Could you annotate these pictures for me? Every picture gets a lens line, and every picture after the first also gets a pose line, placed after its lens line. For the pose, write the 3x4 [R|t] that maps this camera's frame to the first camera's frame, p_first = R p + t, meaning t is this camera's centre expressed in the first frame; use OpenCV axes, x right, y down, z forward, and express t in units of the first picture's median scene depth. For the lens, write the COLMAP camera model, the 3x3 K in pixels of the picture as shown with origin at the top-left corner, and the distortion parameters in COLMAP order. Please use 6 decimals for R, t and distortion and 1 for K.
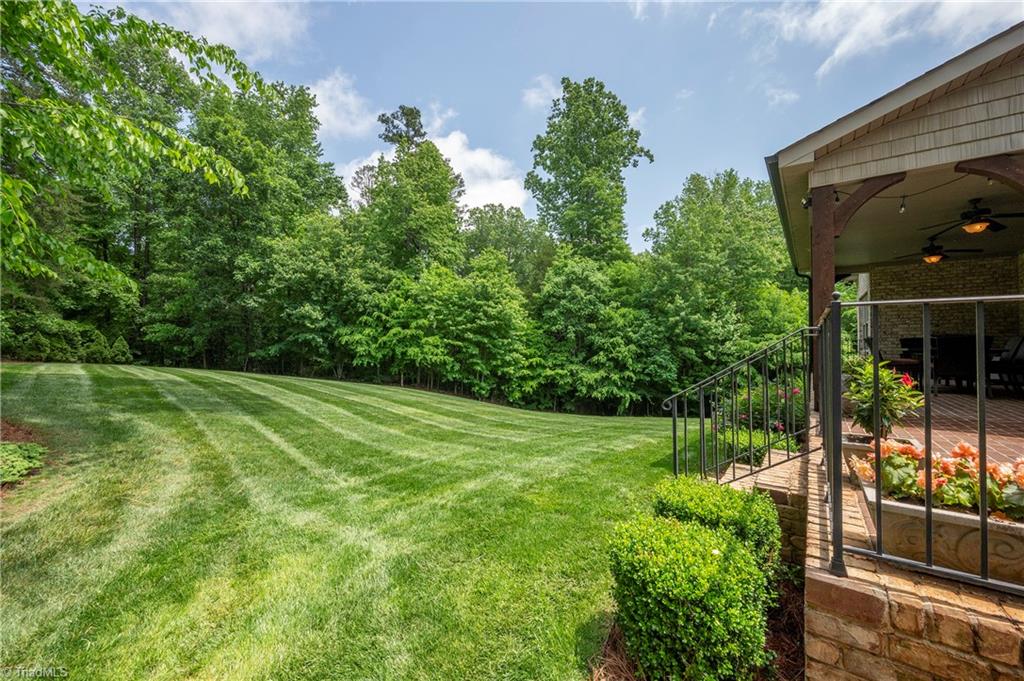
lens RADIAL K [[396.1, 0, 509.7], [0, 396.1, 345.7], [0, 0, 1]] dist [-0.000926, 0.000784]
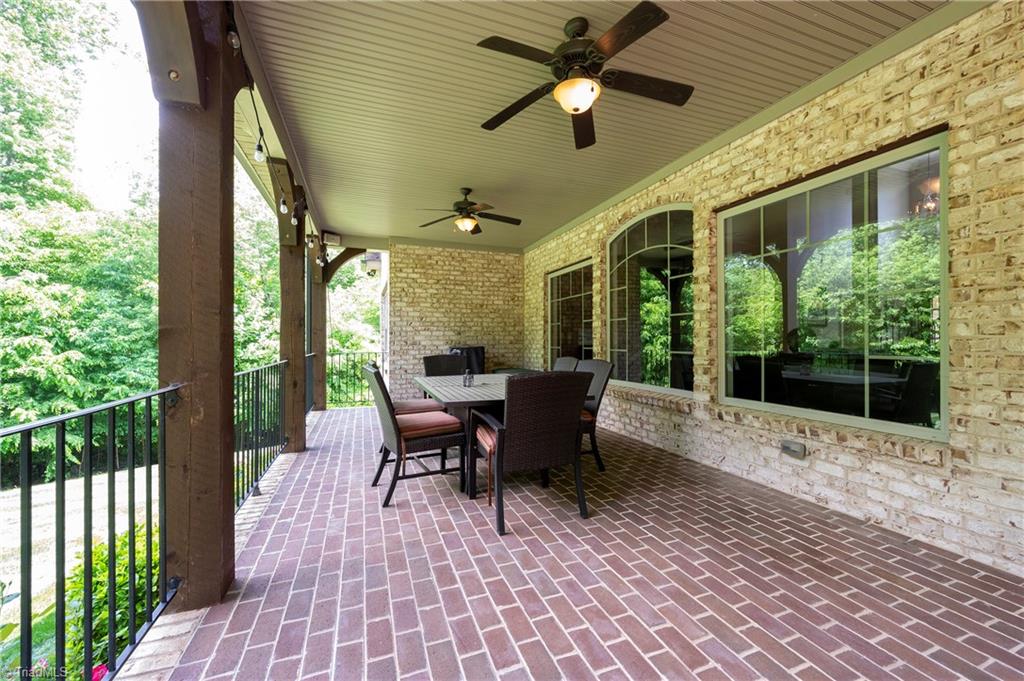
lens RADIAL K [[396.1, 0, 510.2], [0, 396.1, 340.7], [0, 0, 1]] dist [-0.000926, 0.000784]
pose [[0.533188, -0.004752, 0.845983, 0.162826], [0.006916, 0.999975, 0.001259, -0.012961], [-0.845968, 0.005180, 0.533208, 0.170259]]
